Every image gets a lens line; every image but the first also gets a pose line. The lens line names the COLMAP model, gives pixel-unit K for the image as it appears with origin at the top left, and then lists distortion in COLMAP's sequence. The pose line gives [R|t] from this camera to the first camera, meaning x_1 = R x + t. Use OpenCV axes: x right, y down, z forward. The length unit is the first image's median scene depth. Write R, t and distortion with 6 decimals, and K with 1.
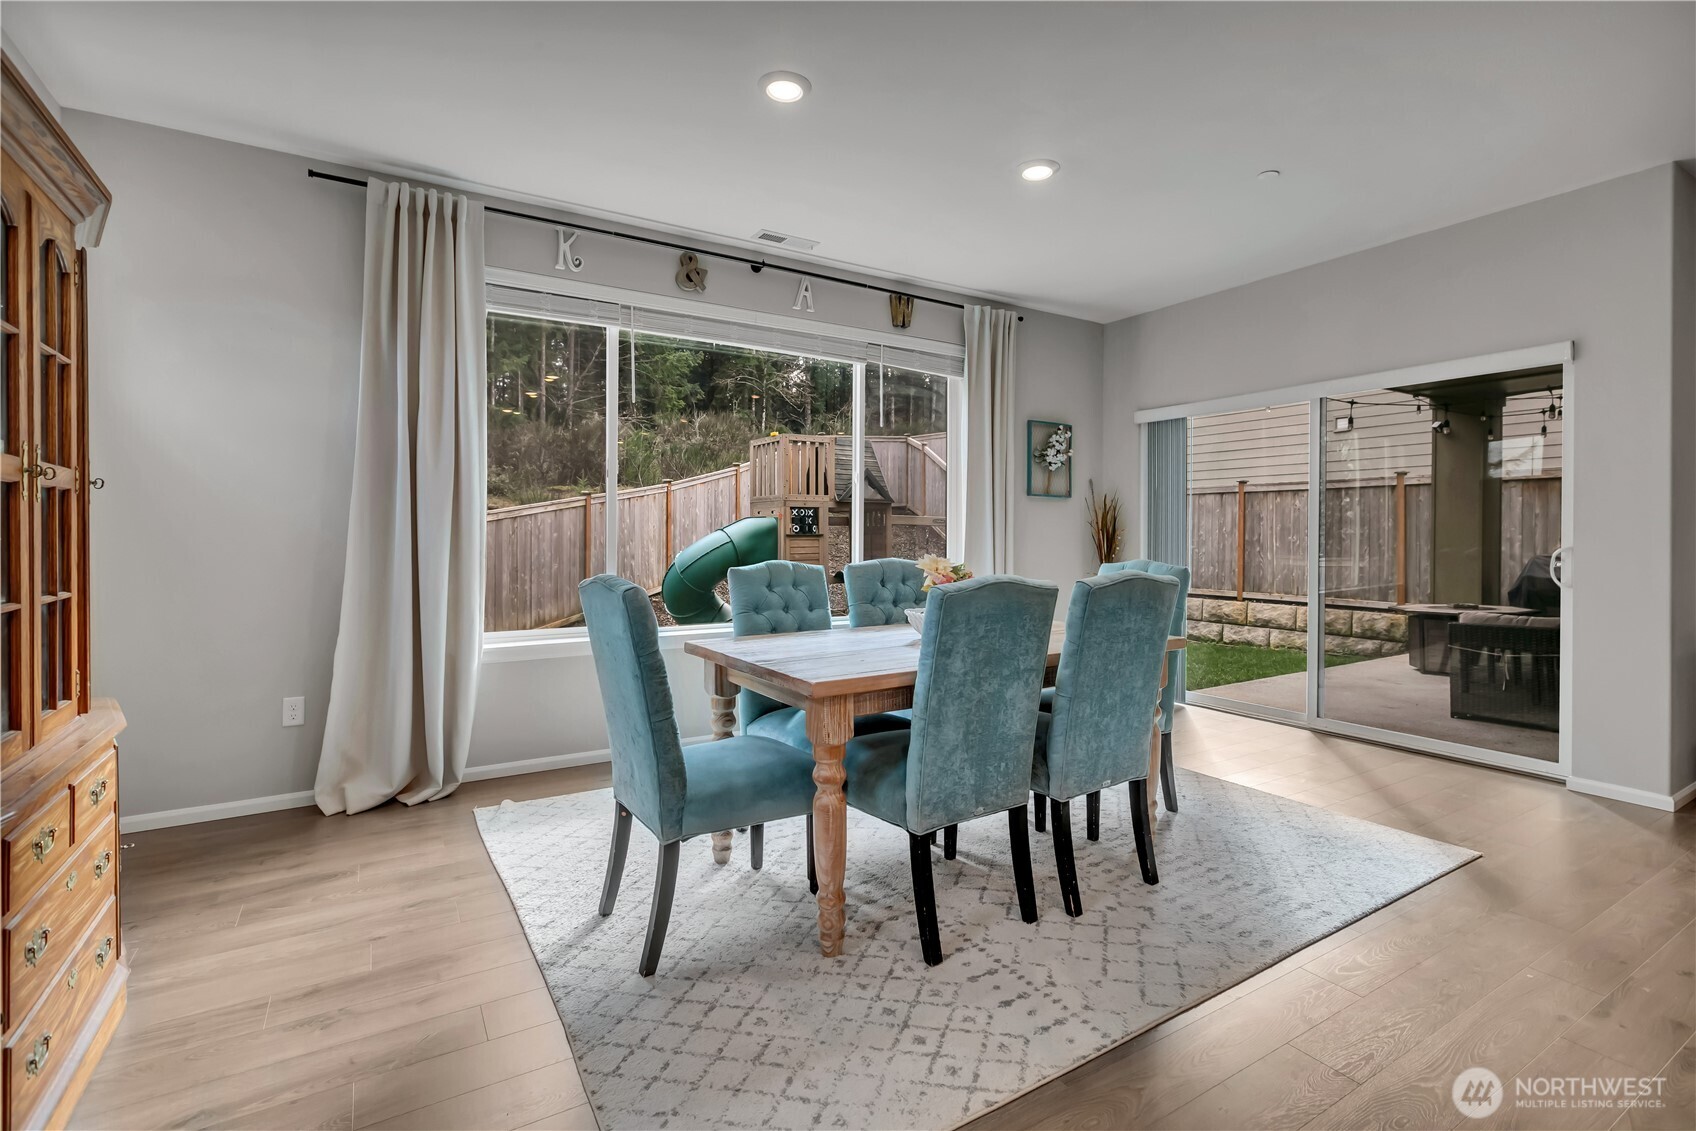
lens RADIAL K [[791.1, 0, 863.2], [0, 791.1, 540.2], [0, 0, 1]] dist [-0.002507, -0.000241]
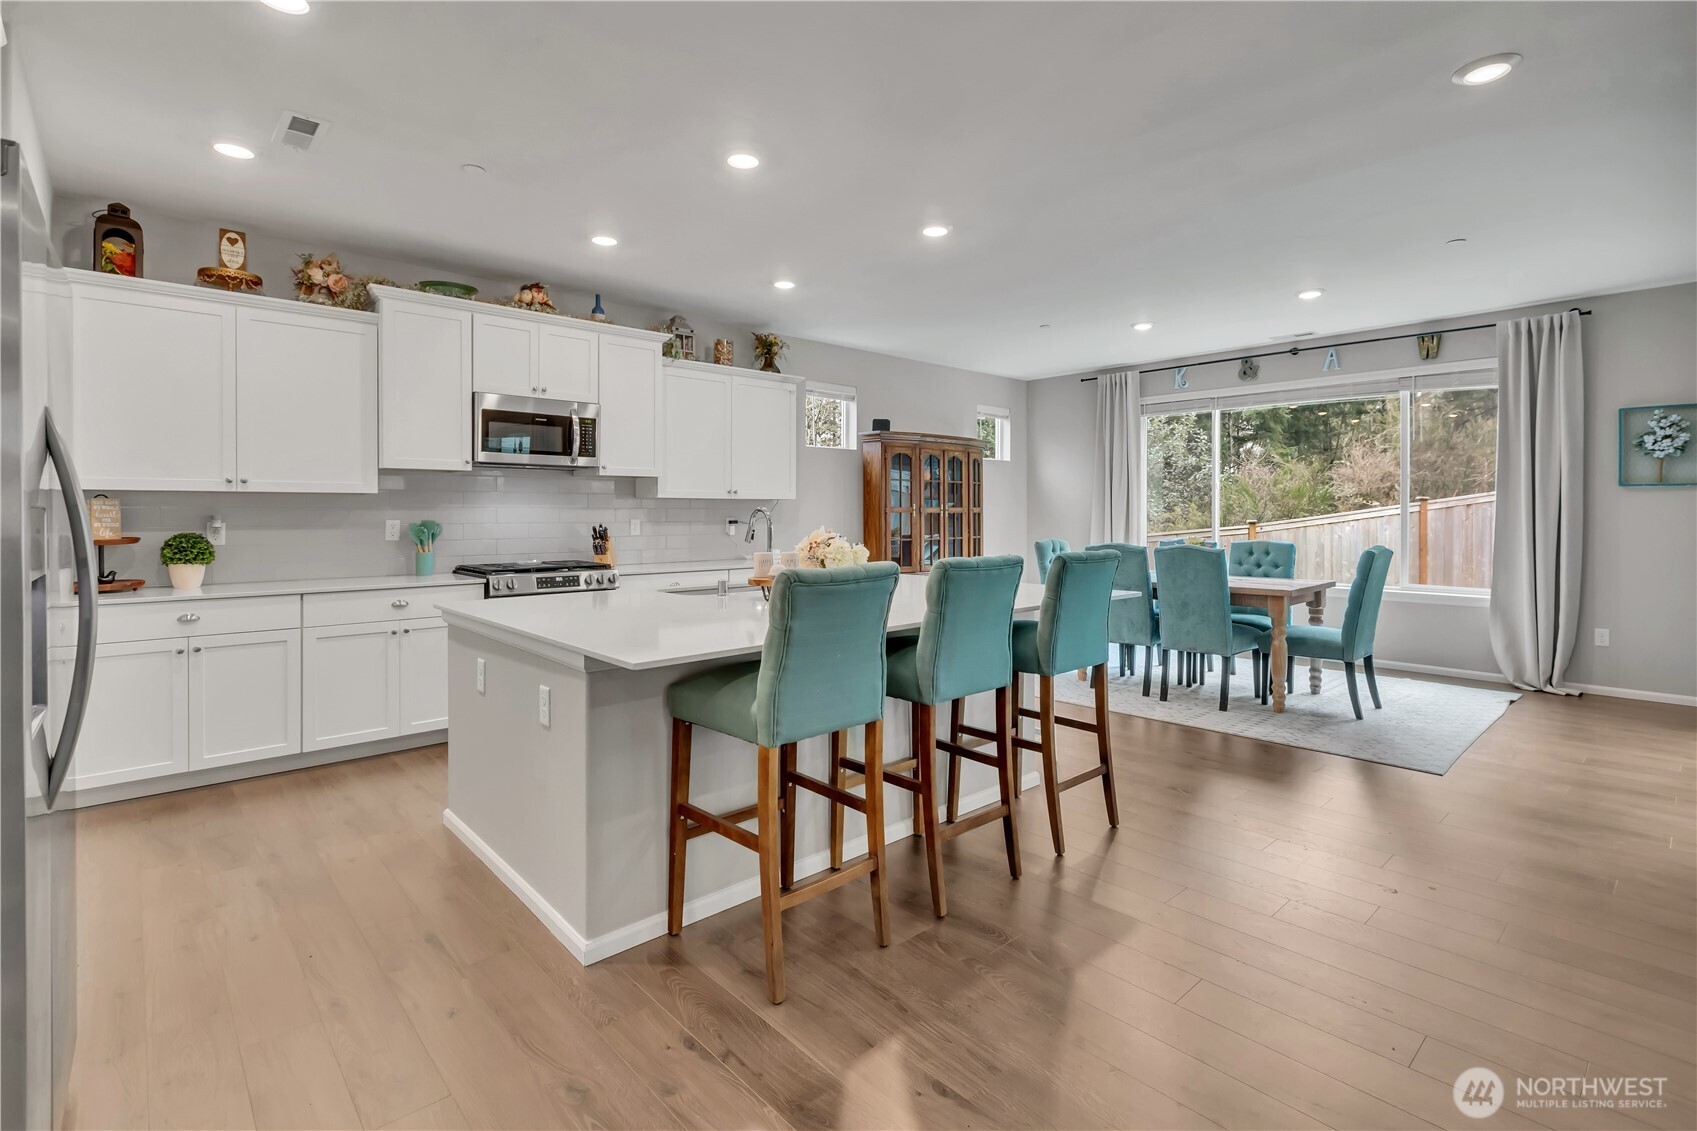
lens RADIAL K [[791.6, 0, 846.8], [0, 791.6, 516.3], [0, 0, 1]] dist [-0.002507, -0.000241]
pose [[0.174798, -0.000586, -0.984604, 1.020608], [-0.004895, 0.999987, -0.001464, -0.013045], [0.984592, 0.005076, 0.174792, -0.113033]]
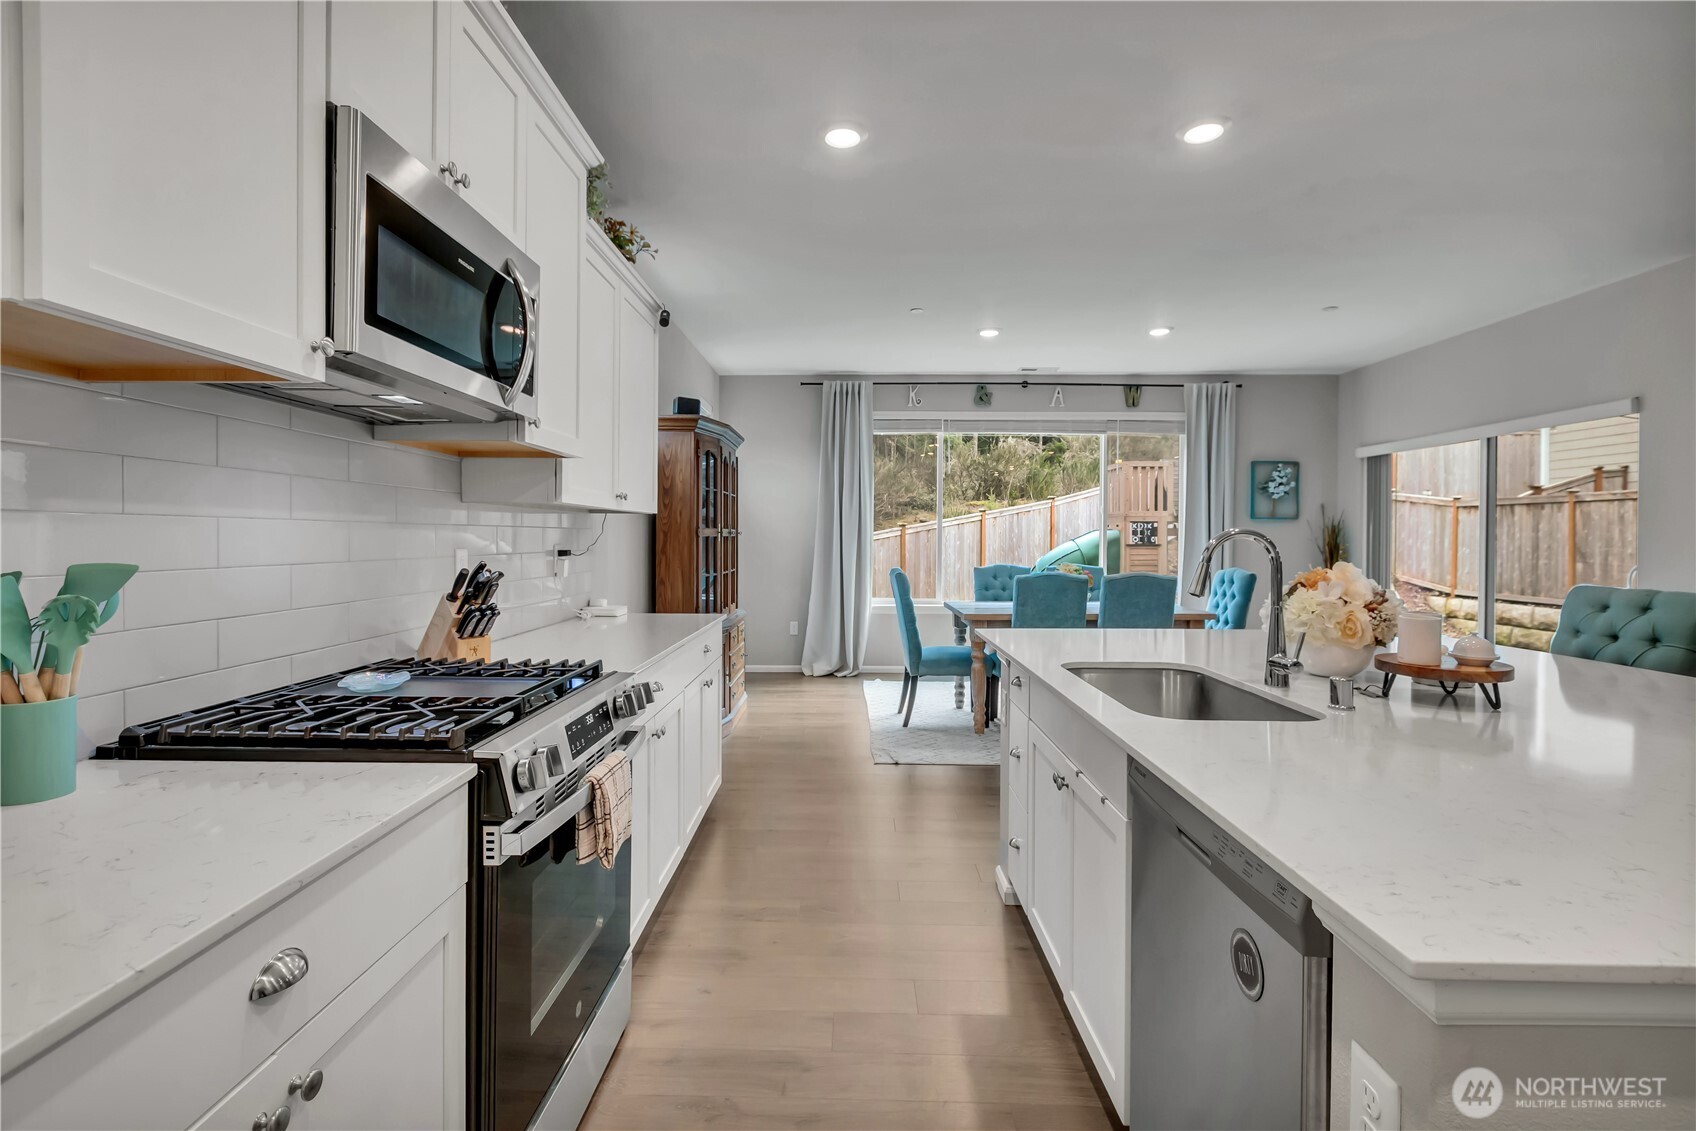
lens RADIAL K [[791.1, 0, 827.2], [0, 791.1, 537.1], [0, 0, 1]] dist [-0.002507, -0.000241]
pose [[0.830569, 0.001004, -0.556914, 0.359811], [-0.005499, 0.999964, -0.006399, -0.014473], [0.556888, 0.008378, 0.830545, -0.481265]]
